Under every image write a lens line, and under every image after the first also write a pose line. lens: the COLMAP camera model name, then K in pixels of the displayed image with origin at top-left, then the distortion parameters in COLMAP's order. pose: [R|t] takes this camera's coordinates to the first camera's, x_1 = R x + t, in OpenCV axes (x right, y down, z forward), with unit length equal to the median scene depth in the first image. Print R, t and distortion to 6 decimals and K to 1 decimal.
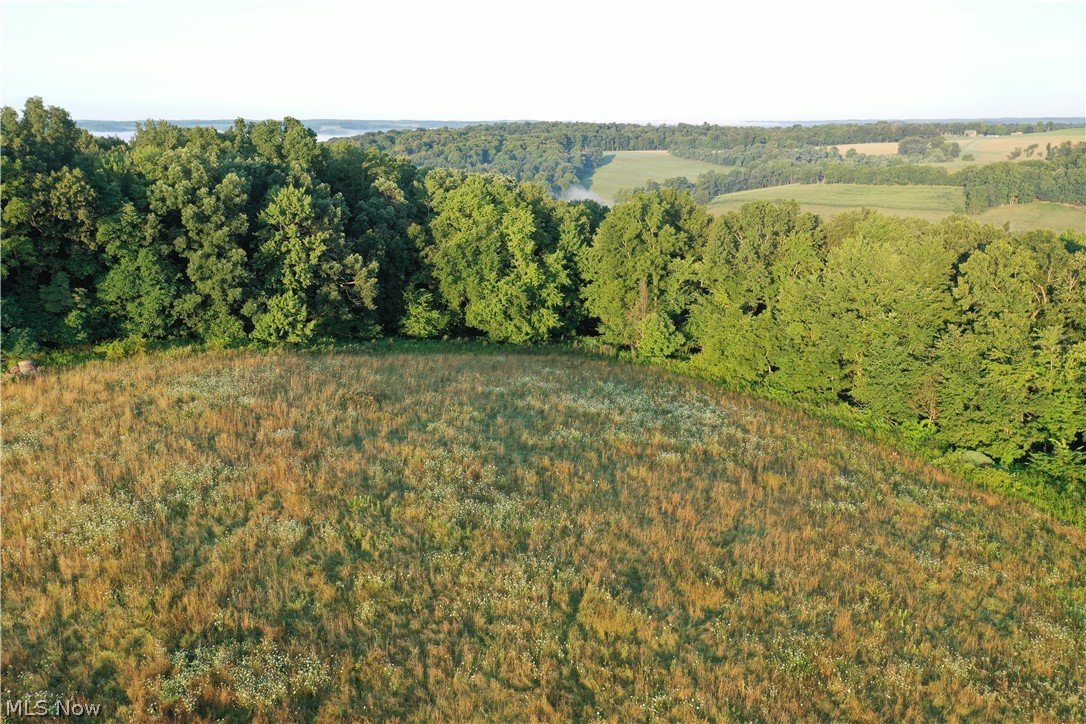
lens RADIAL K [[860.9, 0, 543.0], [0, 860.9, 362.0], [0, 0, 1]] dist [0.008533, 0.005455]
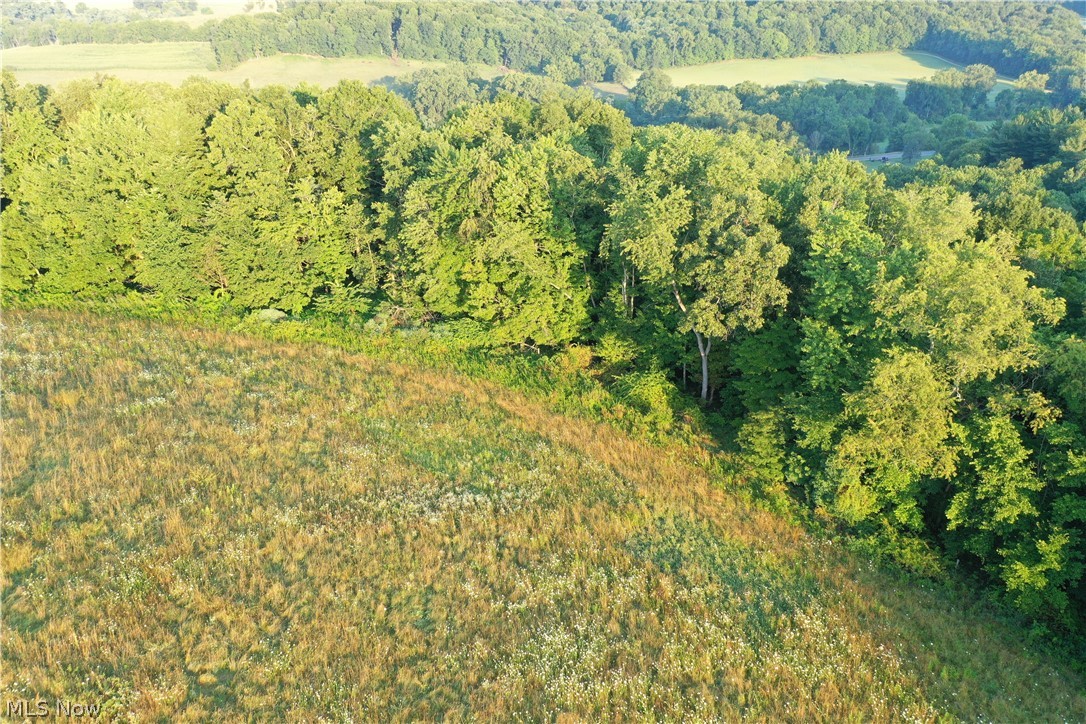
lens RADIAL K [[860.9, 0, 543.0], [0, 860.9, 362.0], [0, 0, 1]] dist [0.008533, 0.005455]
pose [[0.705001, -0.288282, 0.647972, 0.040255], [0.186020, 0.956834, 0.223303, -0.006661], [-0.684376, -0.036893, 0.728195, 0.008753]]
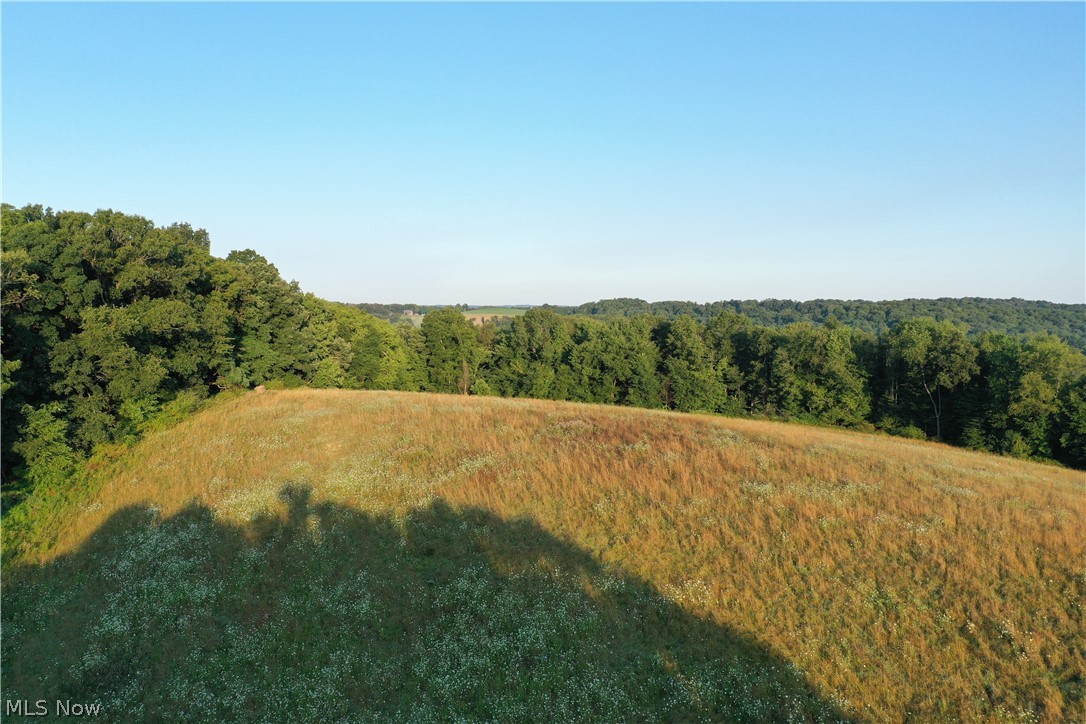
lens RADIAL K [[860.9, 0, 543.0], [0, 860.9, 362.0], [0, 0, 1]] dist [0.008533, 0.005455]
pose [[0.808818, -0.030851, 0.587249, -0.977864], [0.150354, 0.976279, -0.155795, 0.245444], [-0.568512, 0.214305, 0.794271, -0.447747]]
